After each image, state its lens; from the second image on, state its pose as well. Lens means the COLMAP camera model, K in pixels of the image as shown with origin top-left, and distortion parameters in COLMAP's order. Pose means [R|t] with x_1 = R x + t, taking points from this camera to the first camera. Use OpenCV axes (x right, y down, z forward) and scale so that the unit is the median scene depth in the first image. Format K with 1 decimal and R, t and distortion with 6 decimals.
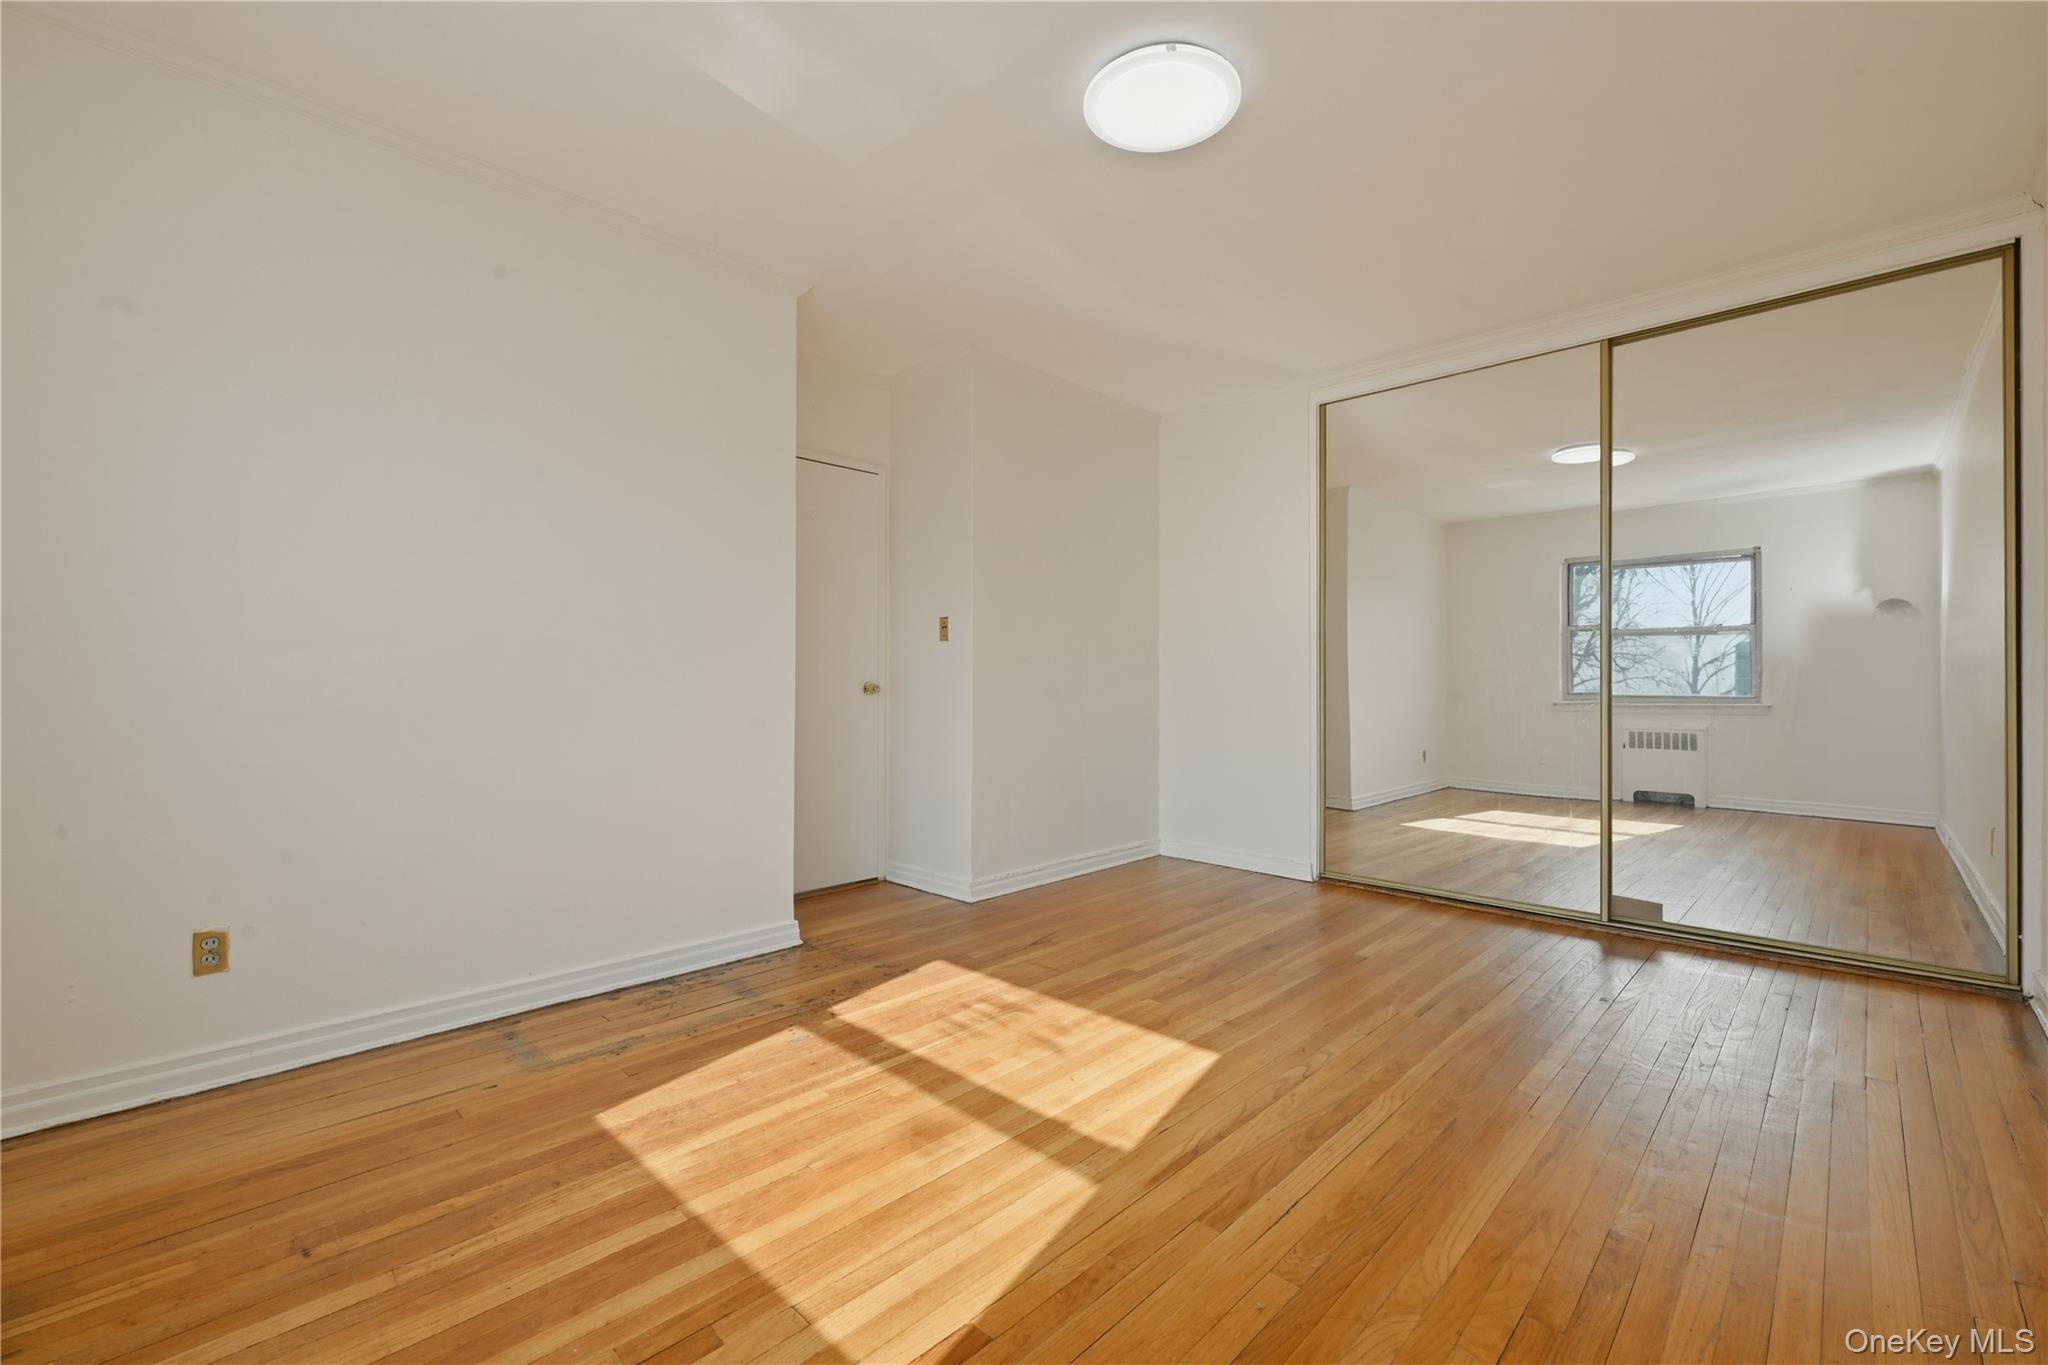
lens RADIAL K [[866.4, 0, 1024.6], [0, 866.4, 679.5], [0, 0, 1]] dist [-0.000084, -0.000023]
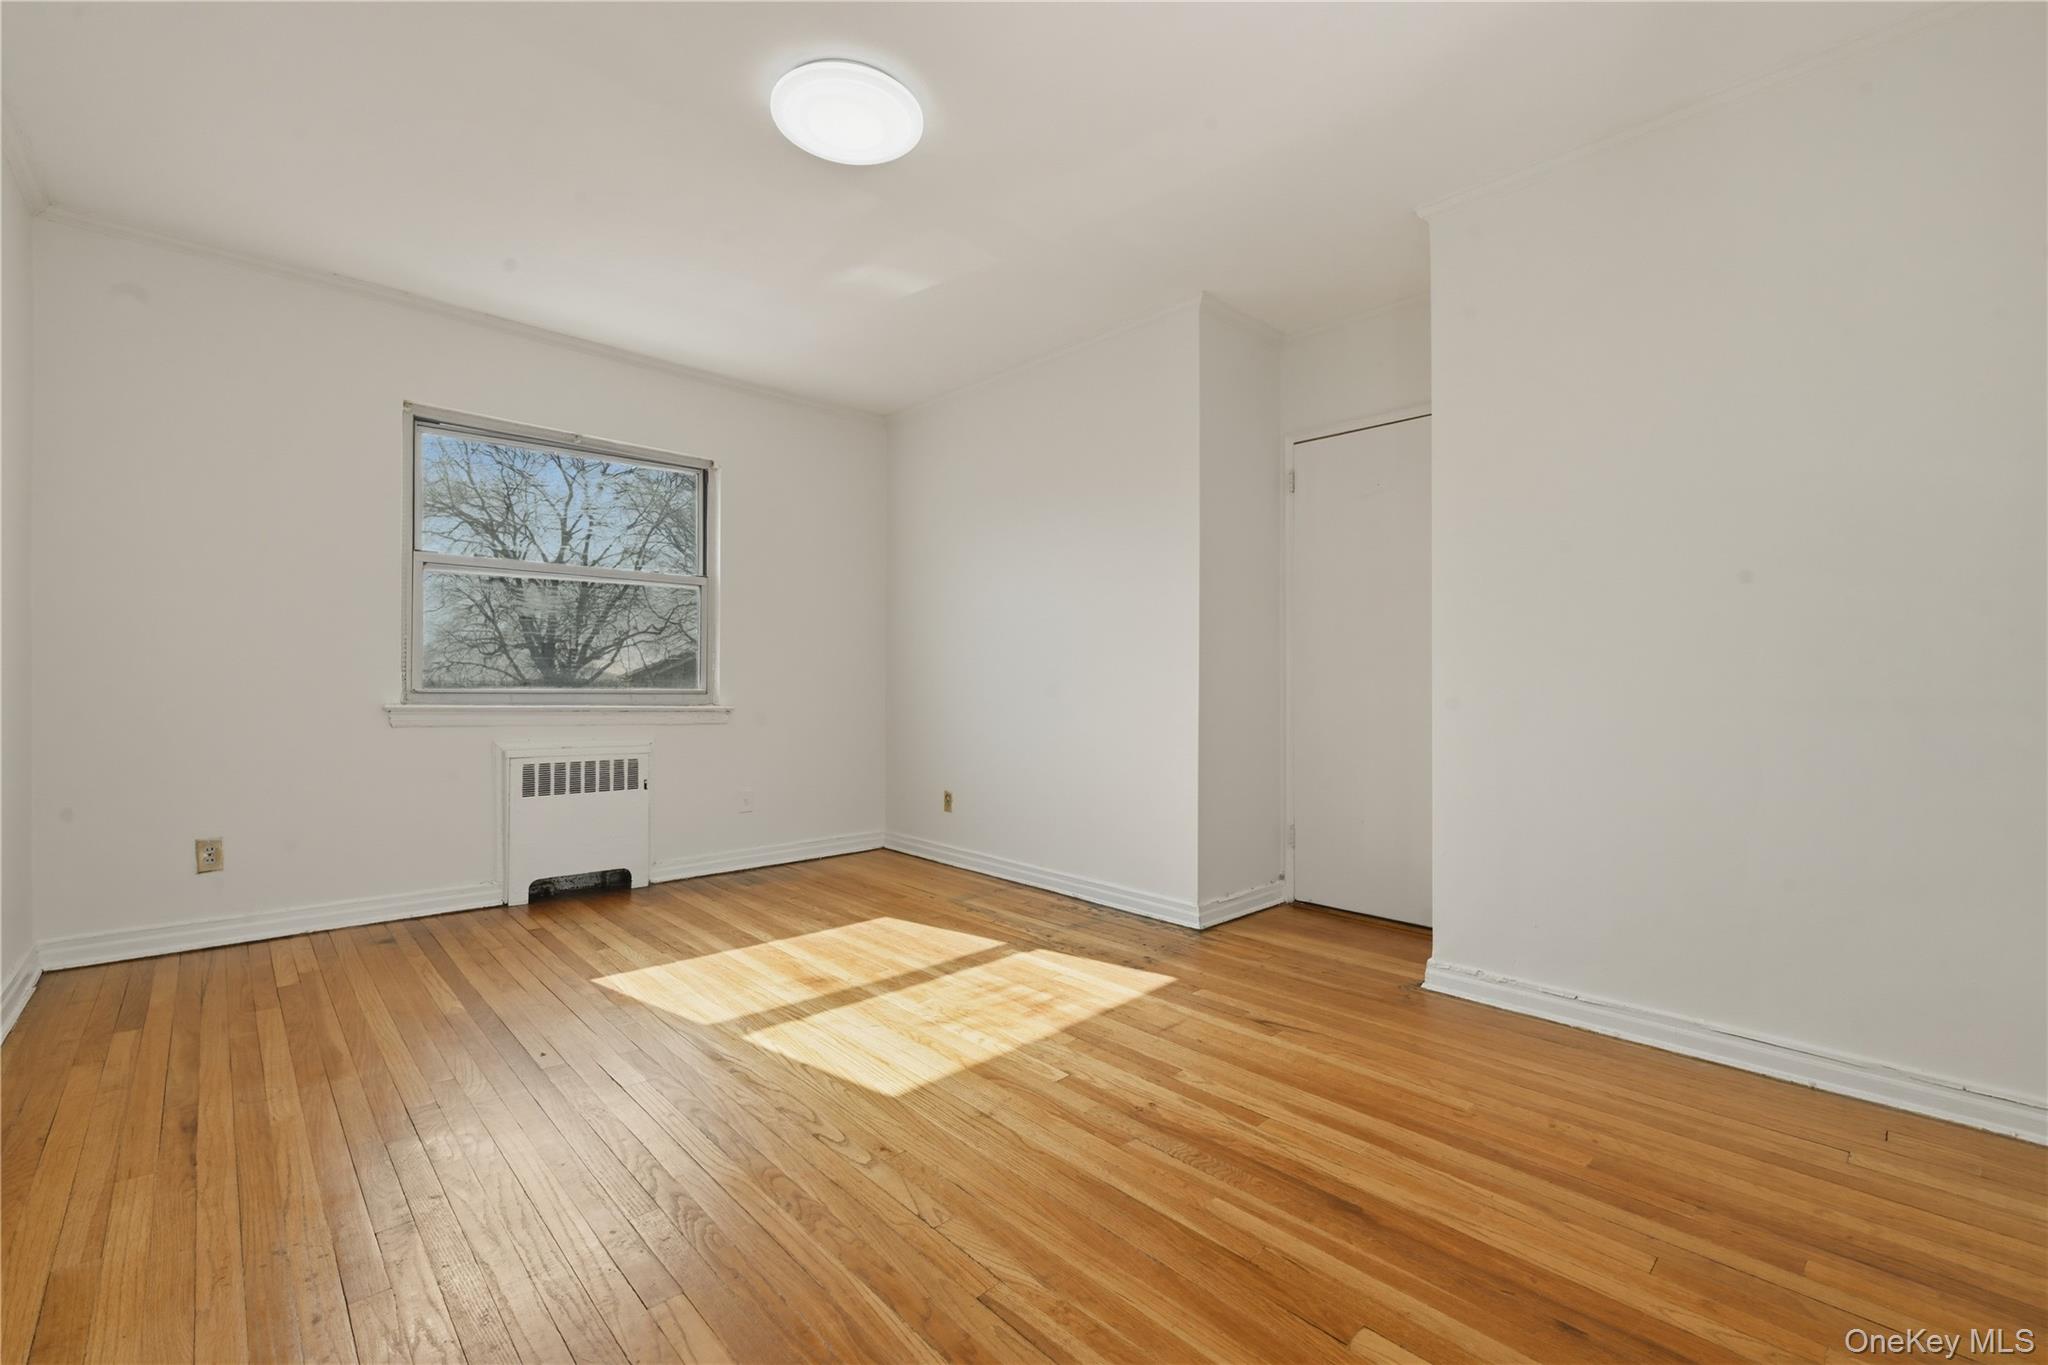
lens RADIAL K [[861.2, 0, 1022.4], [0, 861.2, 679.0], [0, 0, 1]] dist [0.000090, -0.000105]
pose [[-0.051584, -0.001133, -0.998668, 1.068234], [0.001794, 0.999998, -0.001228, 0.008257], [0.998667, -0.001855, -0.051581, 1.145880]]
